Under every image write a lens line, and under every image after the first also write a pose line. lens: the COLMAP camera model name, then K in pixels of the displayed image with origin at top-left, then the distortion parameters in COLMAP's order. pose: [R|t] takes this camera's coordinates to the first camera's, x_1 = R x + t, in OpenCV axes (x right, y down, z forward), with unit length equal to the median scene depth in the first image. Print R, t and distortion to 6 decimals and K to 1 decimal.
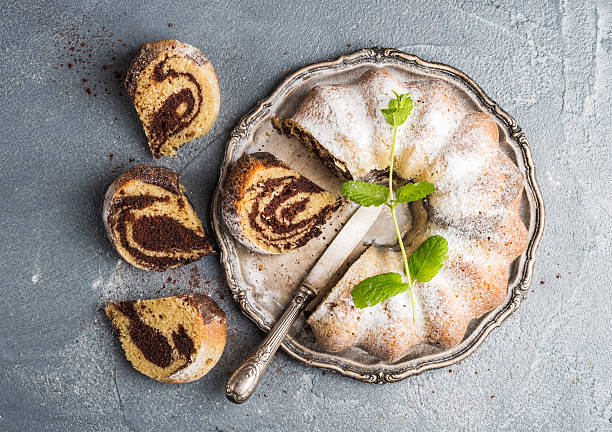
lens RADIAL K [[1008.9, 0, 305.2], [0, 1008.9, 215.9], [0, 0, 1]] dist [-0.170541, 0.000000]
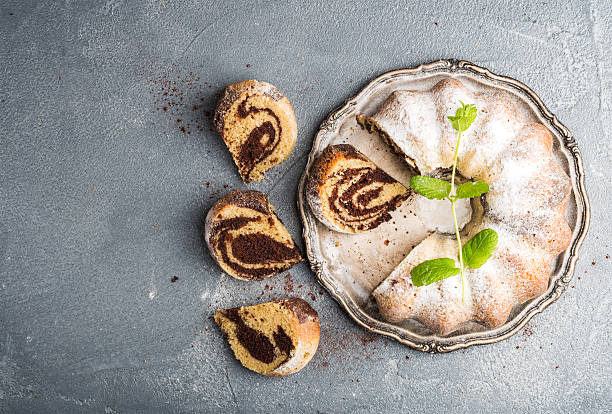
lens RADIAL K [[1033.9, 0, 308.3], [0, 1033.9, 205.8], [0, 0, 1]] dist [-0.182230, 0.000000]
pose [[0.991802, 0.076873, -0.102077, 0.041777], [-0.074583, 0.996874, 0.026068, -0.021124], [0.103761, -0.018241, 0.994435, -0.181531]]
